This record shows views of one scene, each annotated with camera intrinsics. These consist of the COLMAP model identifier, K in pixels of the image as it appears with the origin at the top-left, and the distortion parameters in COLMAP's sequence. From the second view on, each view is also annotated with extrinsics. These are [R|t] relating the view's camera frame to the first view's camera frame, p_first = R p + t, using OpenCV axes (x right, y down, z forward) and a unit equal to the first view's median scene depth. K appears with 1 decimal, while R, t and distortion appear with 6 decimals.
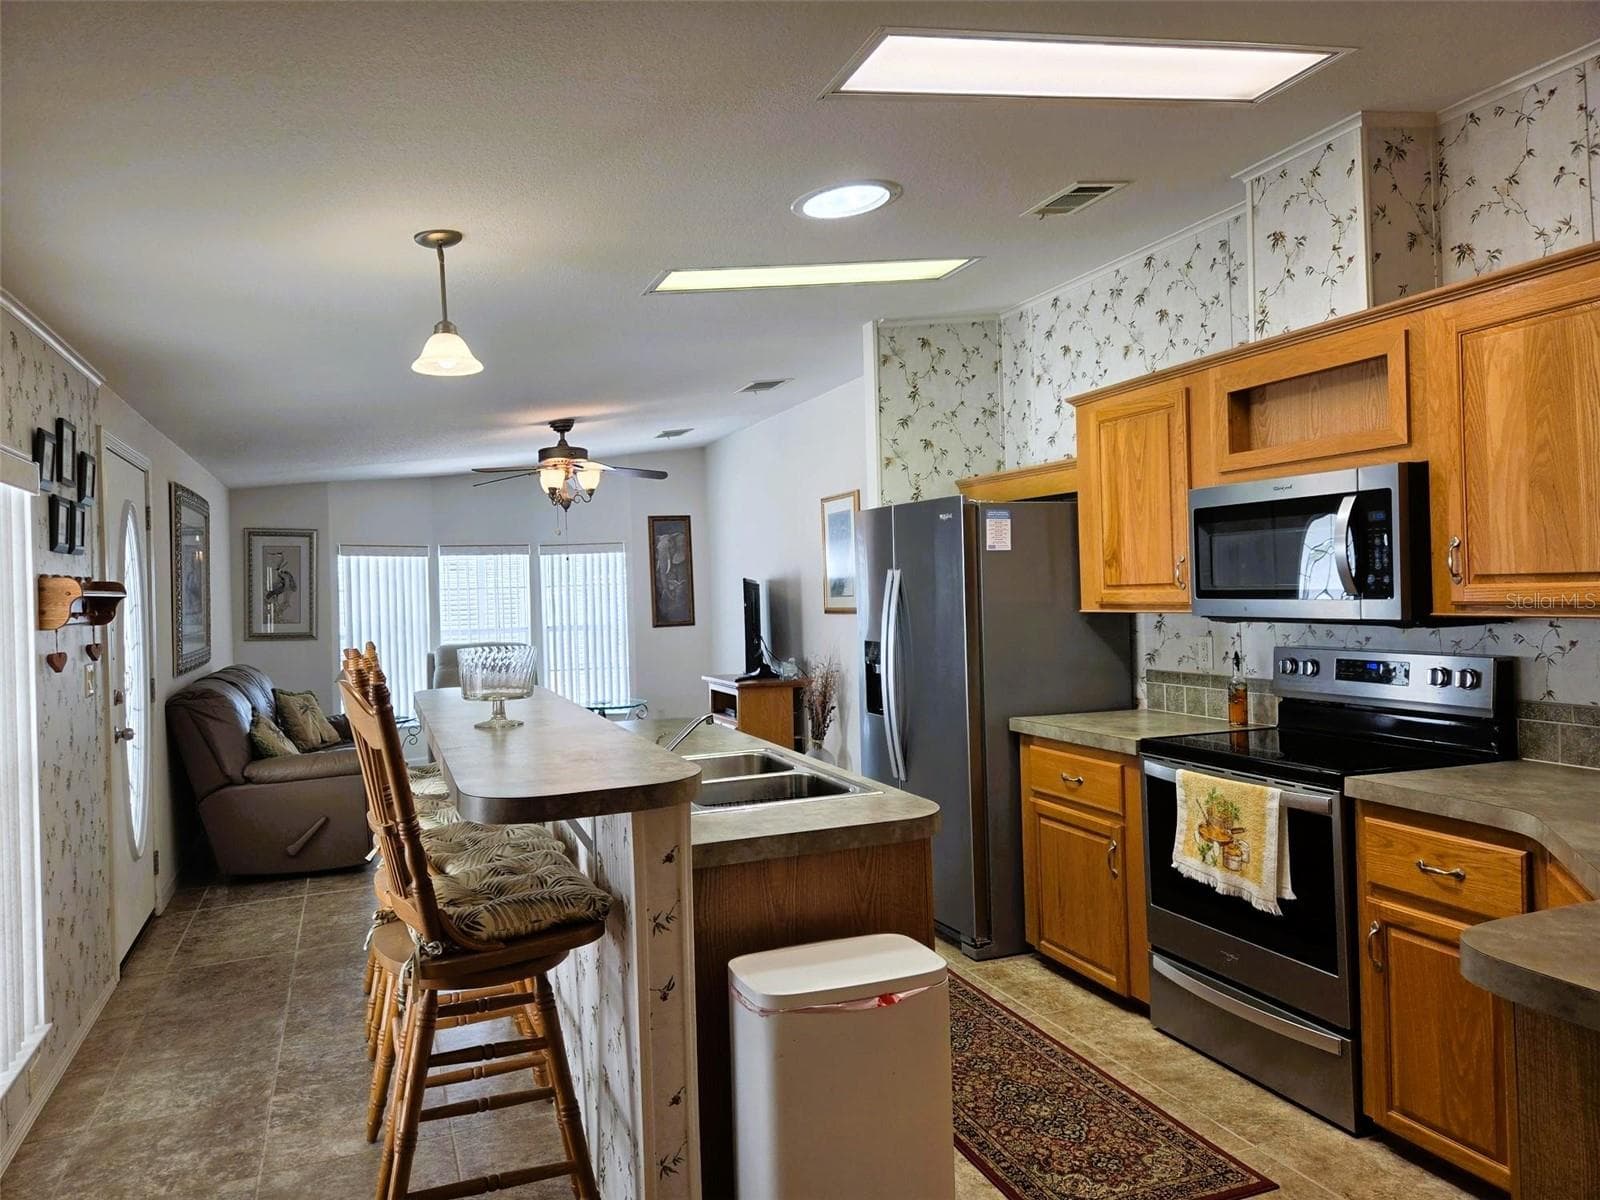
lens RADIAL K [[1082.0, 0, 792.1], [0, 1082.0, 594.0], [0, 0, 1]] dist [0.047842, -0.000912]
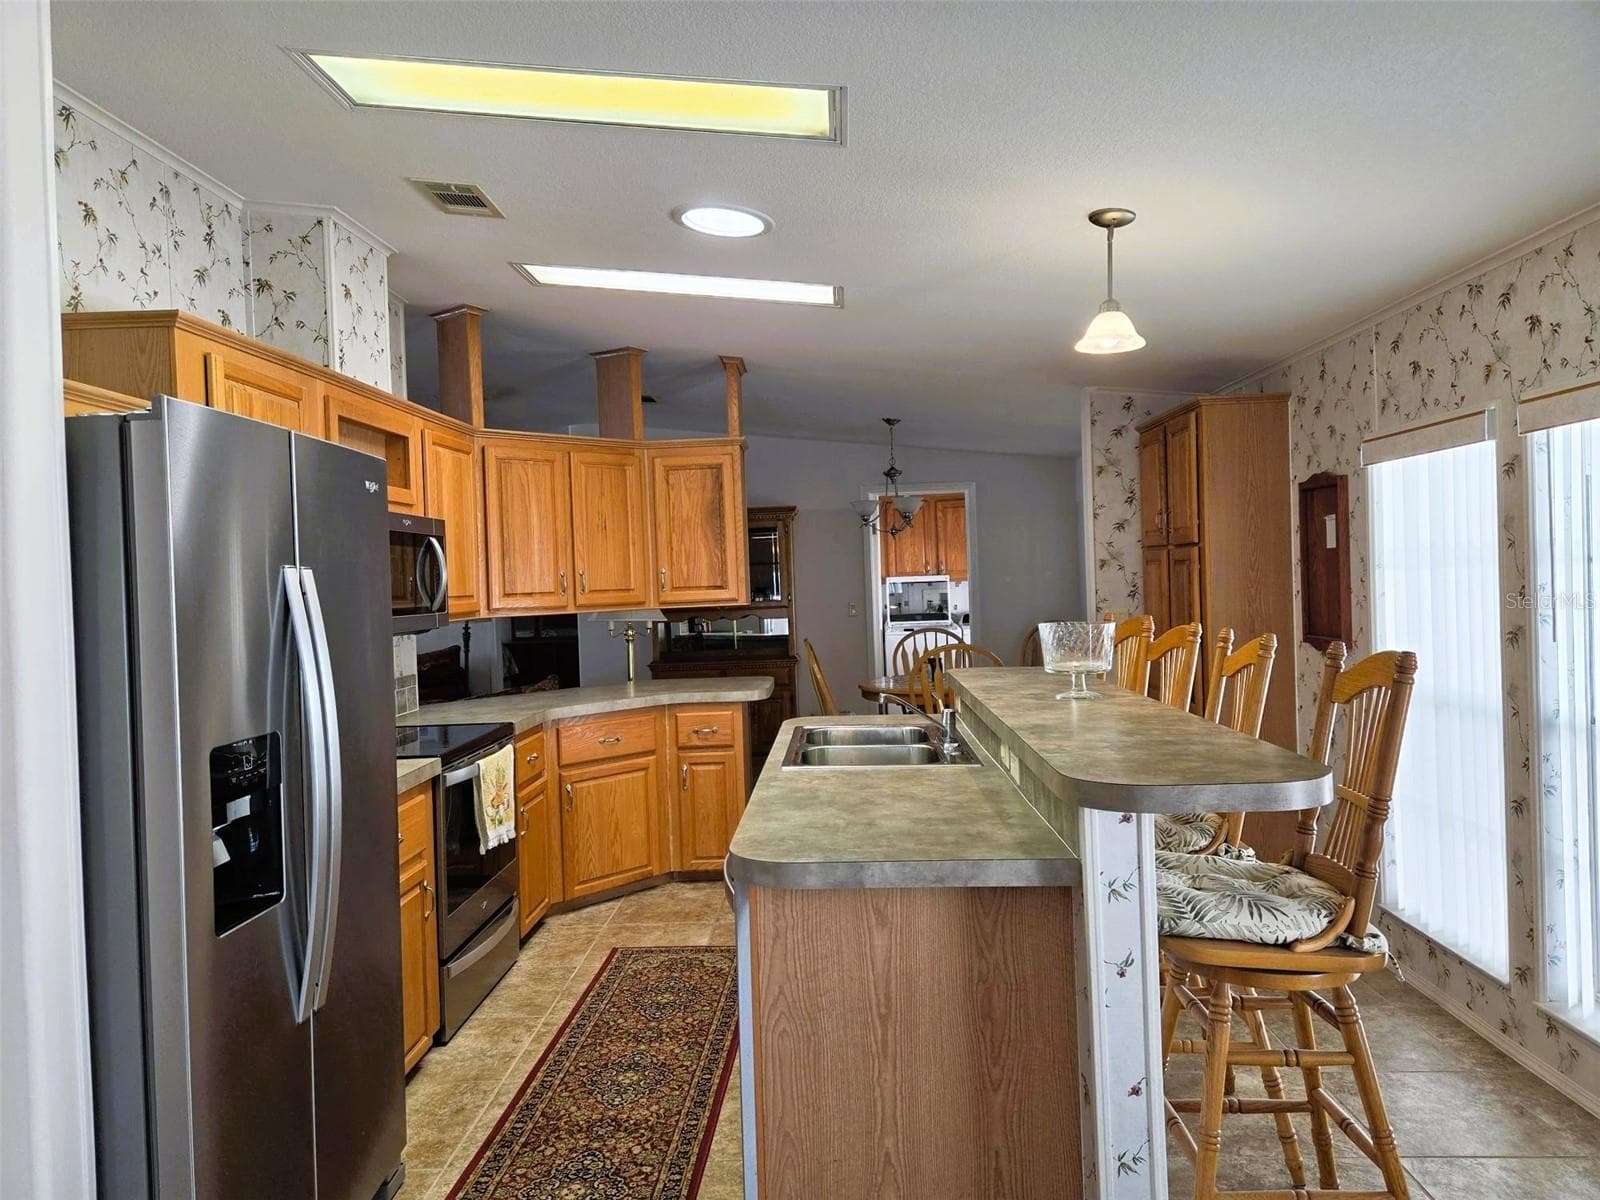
lens RADIAL K [[1082.0, 0, 792.1], [0, 1082.0, 594.0], [0, 0, 1]] dist [0.047842, -0.000912]
pose [[-0.908909, 0.050466, 0.413929, -0.432296], [0.059292, 0.998205, 0.008494, -0.004514], [-0.412757, 0.032262, -0.910270, 1.950270]]
